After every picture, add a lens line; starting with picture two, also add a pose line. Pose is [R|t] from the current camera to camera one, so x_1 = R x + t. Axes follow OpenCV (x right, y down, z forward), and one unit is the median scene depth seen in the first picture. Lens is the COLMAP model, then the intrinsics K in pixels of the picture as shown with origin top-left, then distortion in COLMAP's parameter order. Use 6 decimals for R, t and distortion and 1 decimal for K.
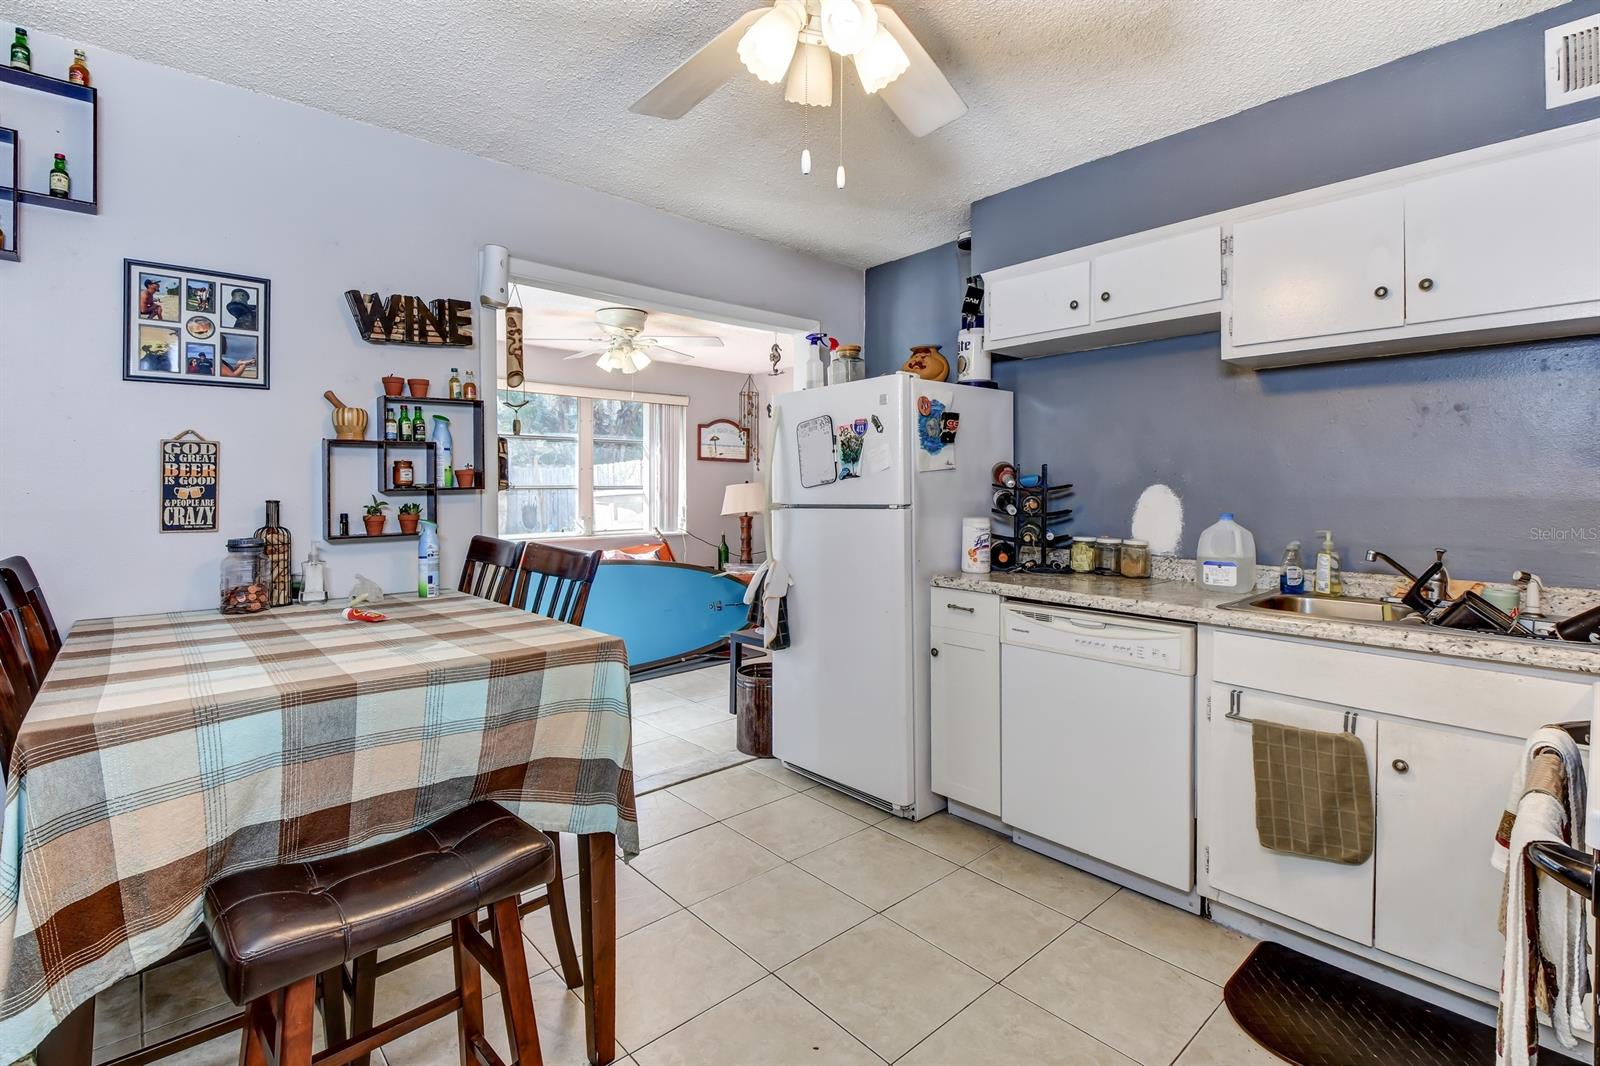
lens RADIAL K [[754.0, 0, 794.5], [0, 754.0, 487.1], [0, 0, 1]] dist [-0.000473, -0.019027]
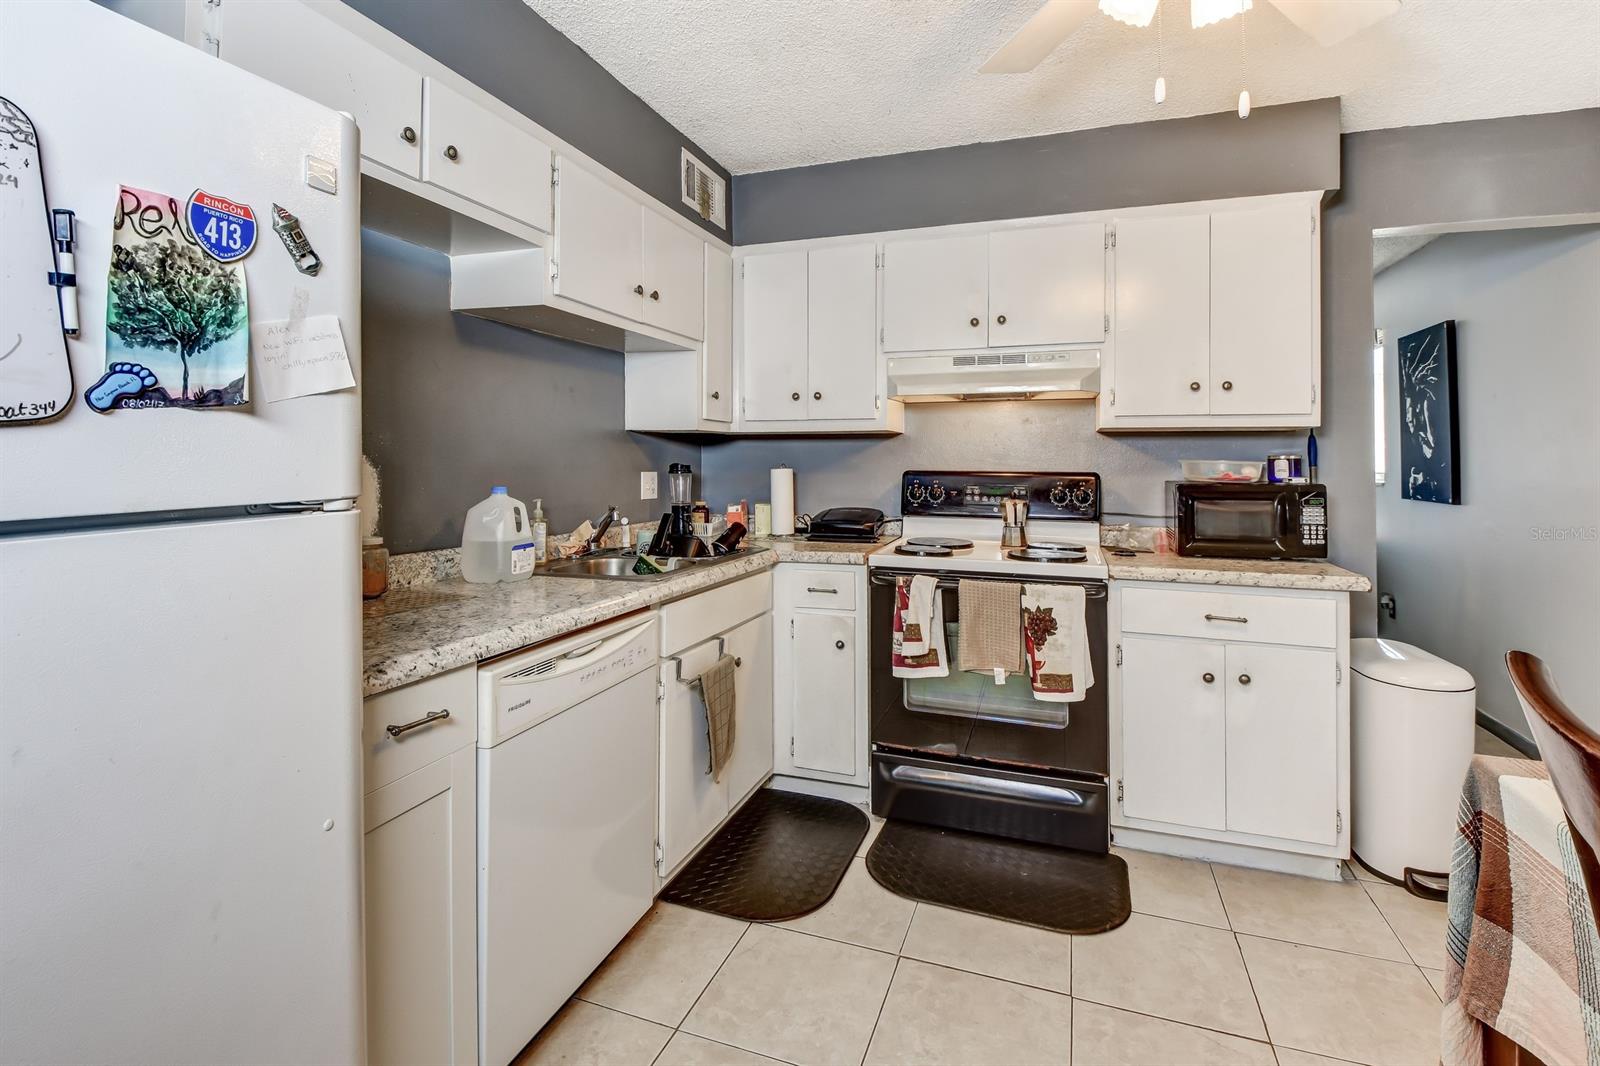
lens RADIAL K [[712.7, 0, 810.7], [0, 712.7, 472.9], [0, 0, 1]] dist [0.000965, -0.000170]
pose [[-0.457287, -0.011850, 0.889240, -0.247373], [0.001587, 0.999899, 0.014141, 0.007286], [-0.889318, 0.007878, -0.457221, 0.933701]]
